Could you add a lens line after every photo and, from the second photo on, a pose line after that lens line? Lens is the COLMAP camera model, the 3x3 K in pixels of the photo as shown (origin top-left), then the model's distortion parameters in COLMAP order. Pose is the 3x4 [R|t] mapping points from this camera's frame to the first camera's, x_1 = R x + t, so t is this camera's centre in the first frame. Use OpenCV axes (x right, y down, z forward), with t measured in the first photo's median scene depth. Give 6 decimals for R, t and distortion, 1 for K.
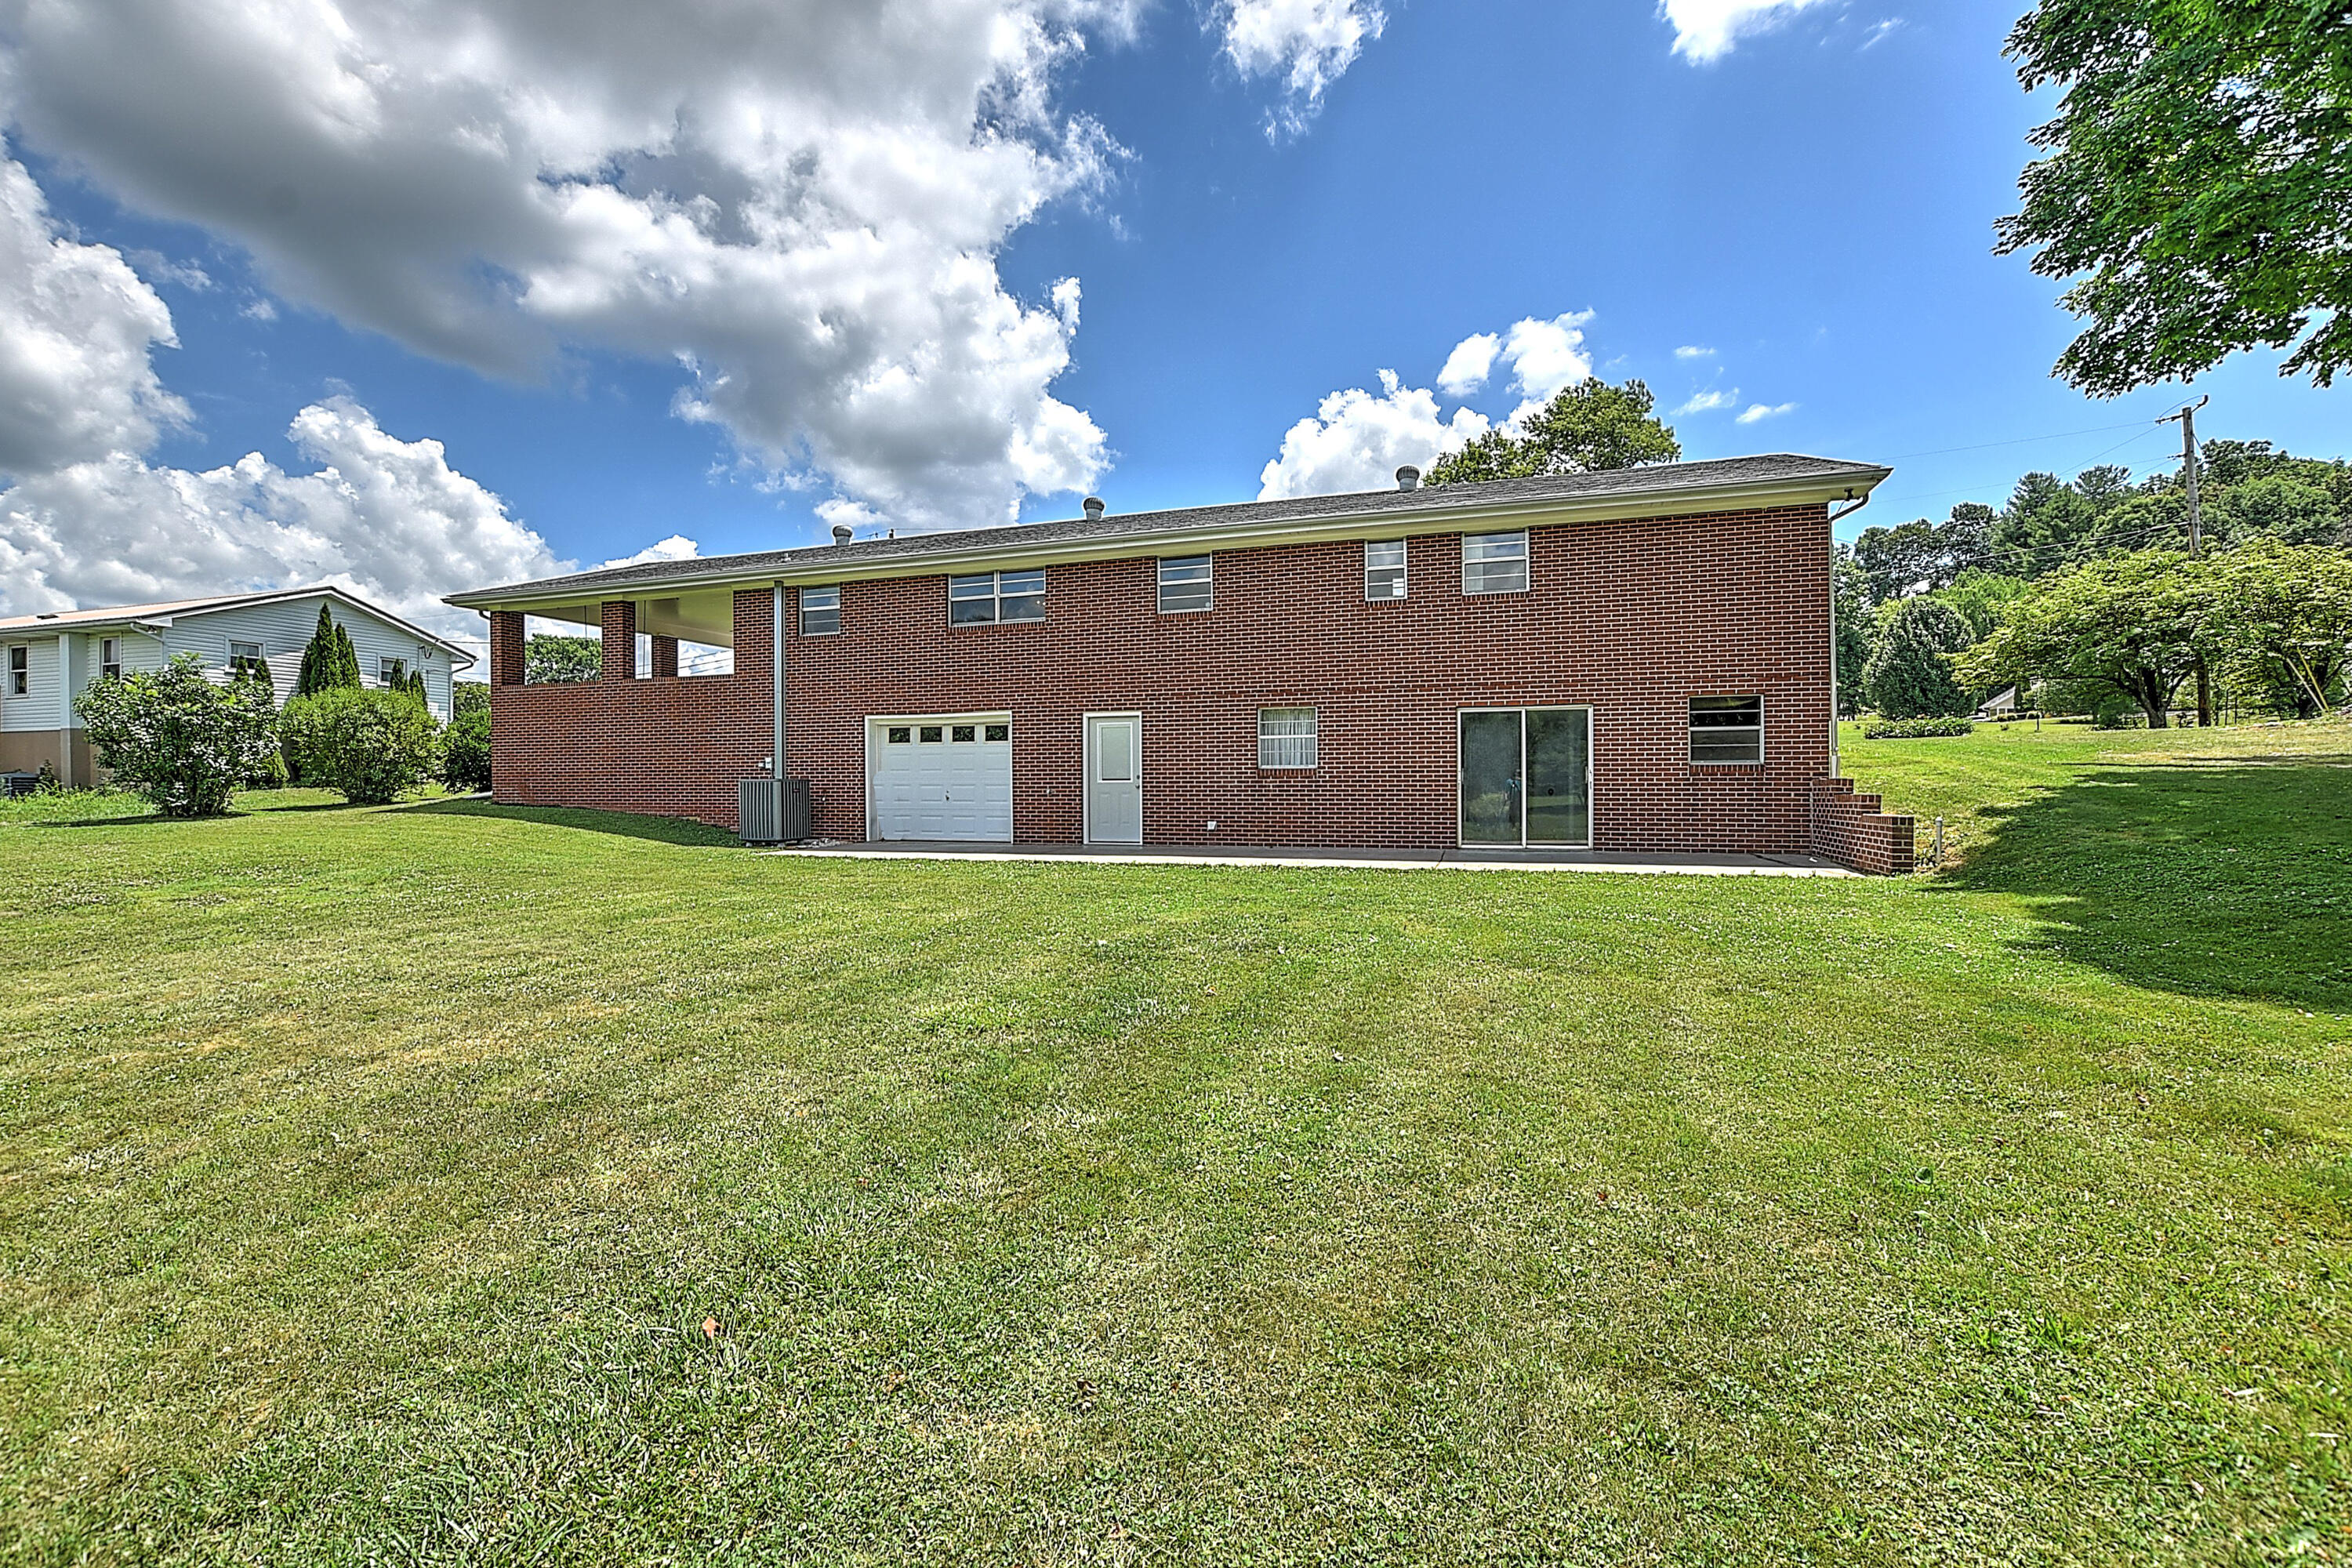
lens RADIAL K [[1012.6, 0, 1176.0], [0, 1012.6, 784.0], [0, 0, 1]] dist [-0.019671, -0.000043]
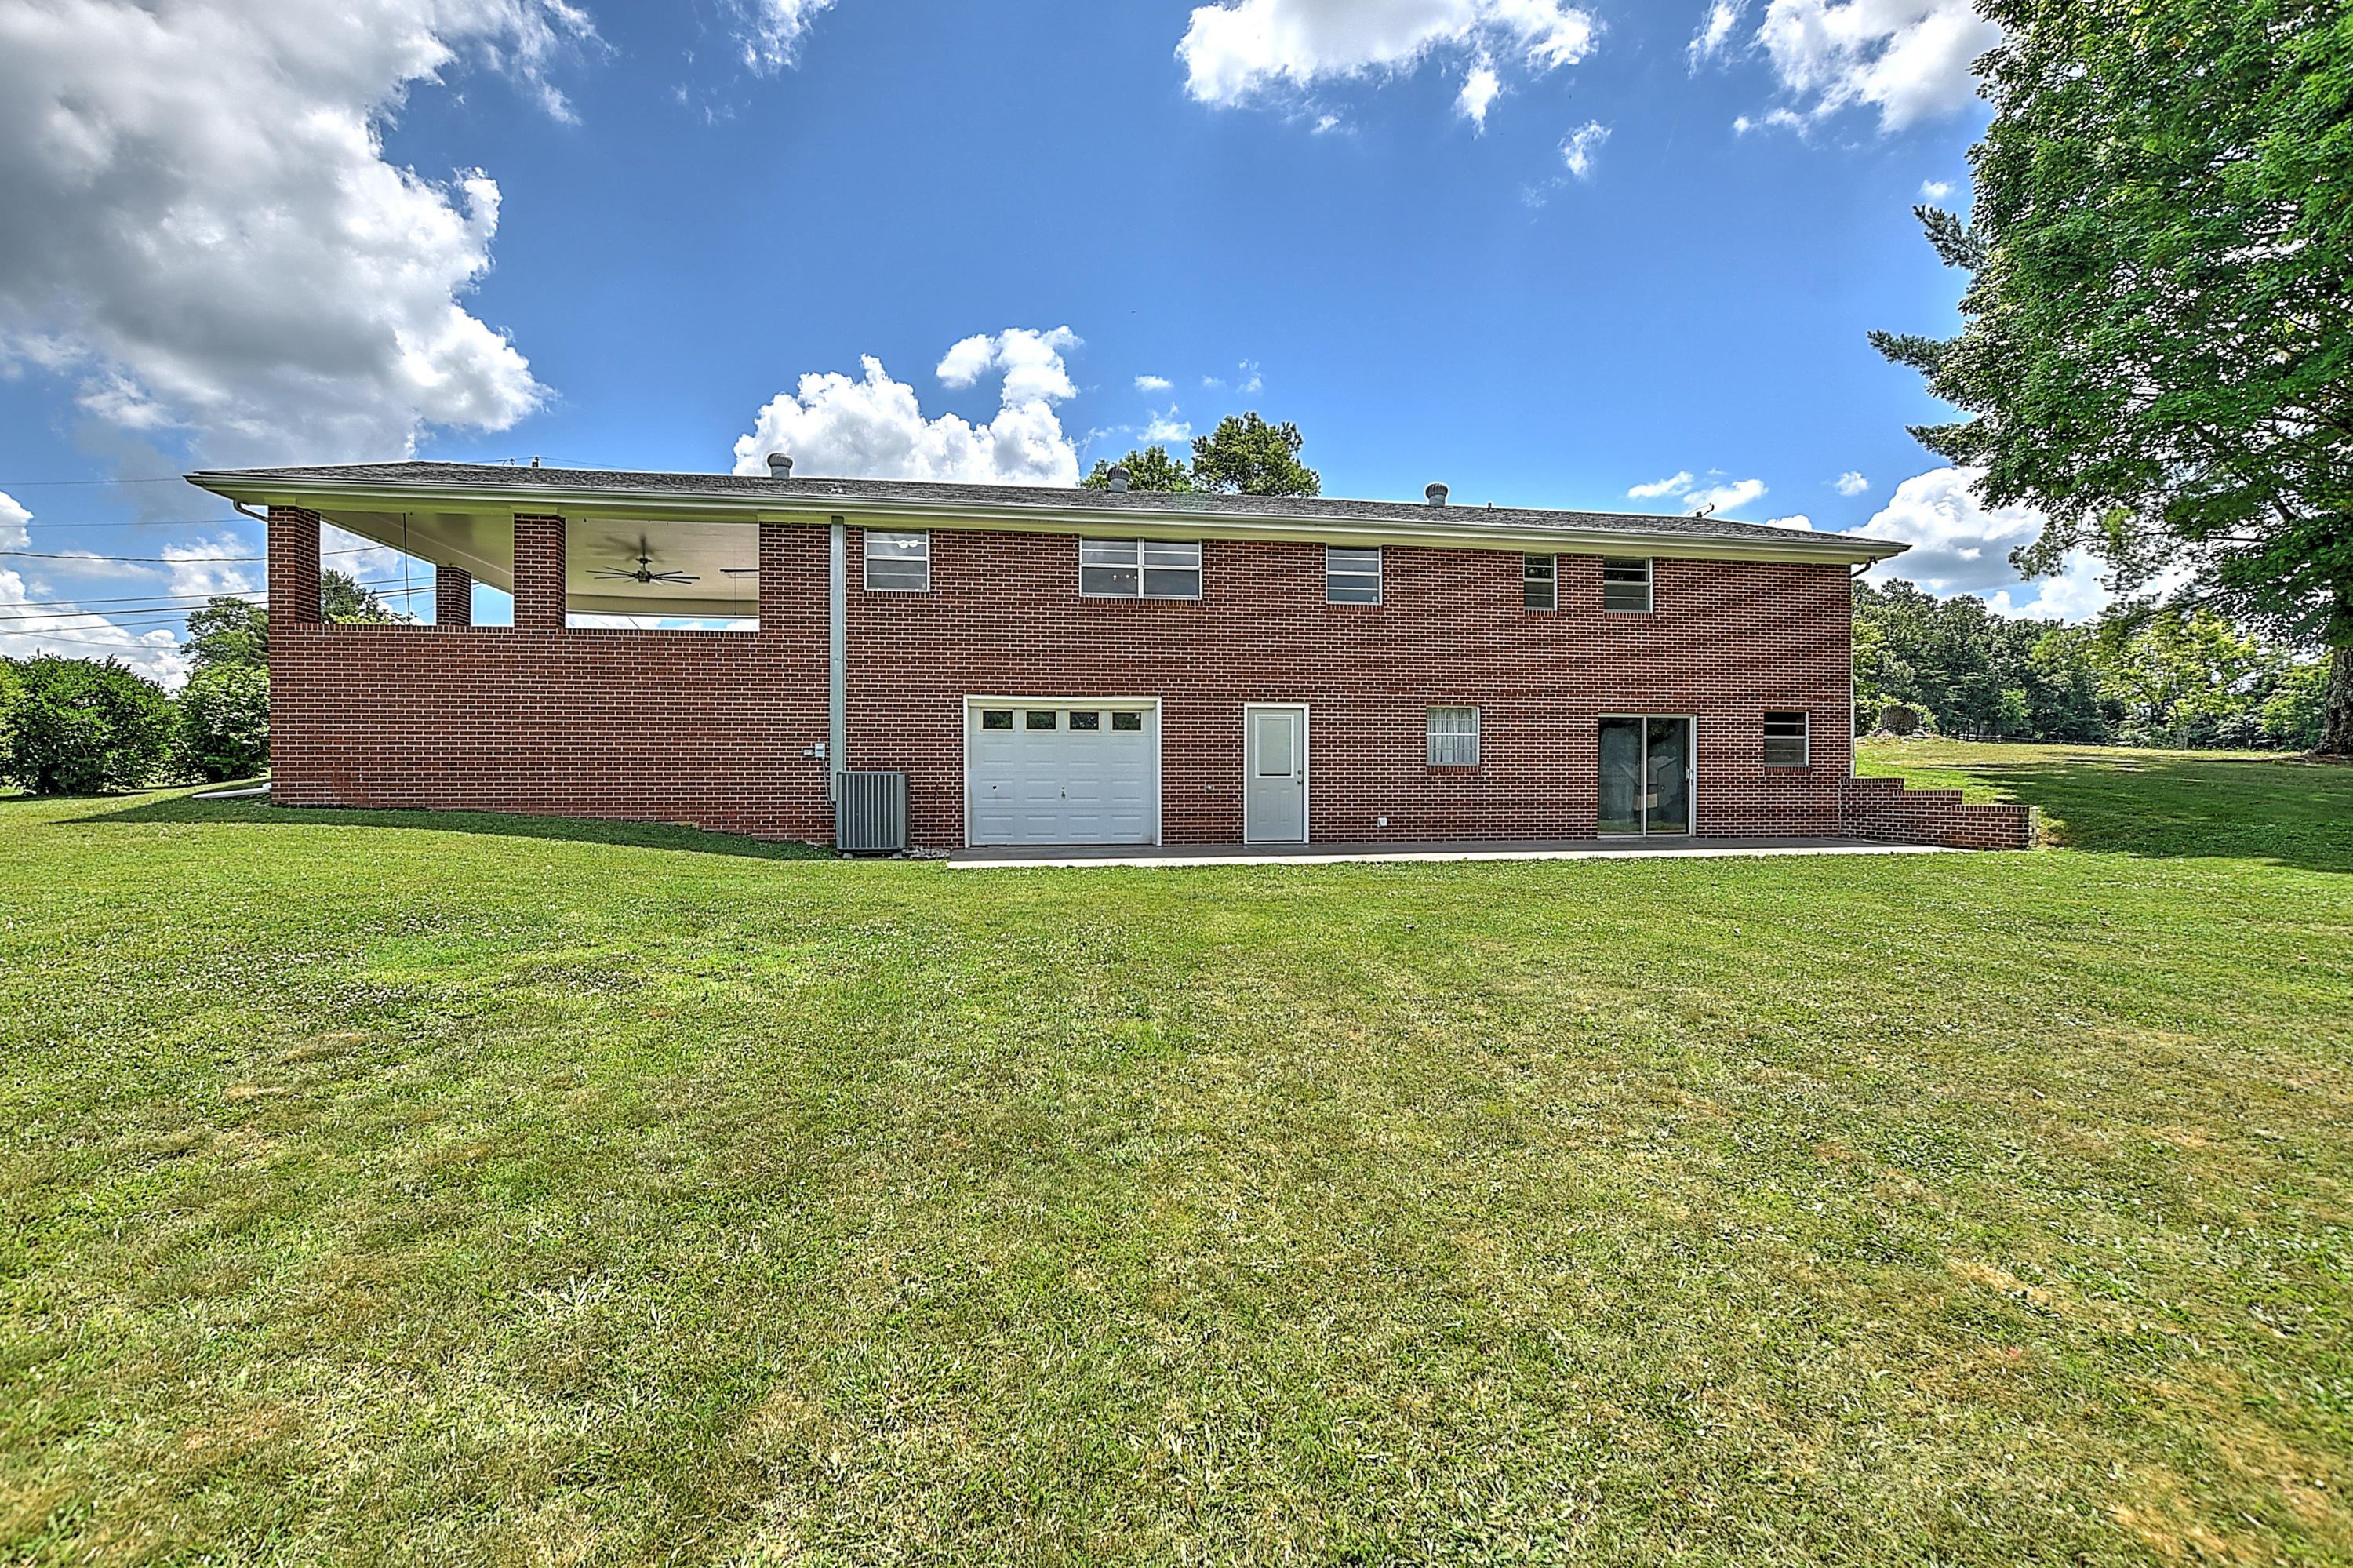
lens RADIAL K [[1059.5, 0, 1176.5], [0, 1059.5, 784.0], [0, 0, 1]] dist [-0.002781, 0.000087]
pose [[0.879767, 0.006674, 0.475357, -0.567824], [-0.001212, 0.999930, -0.011796, 0.014612], [-0.475403, 0.009802, 0.879714, 0.164966]]
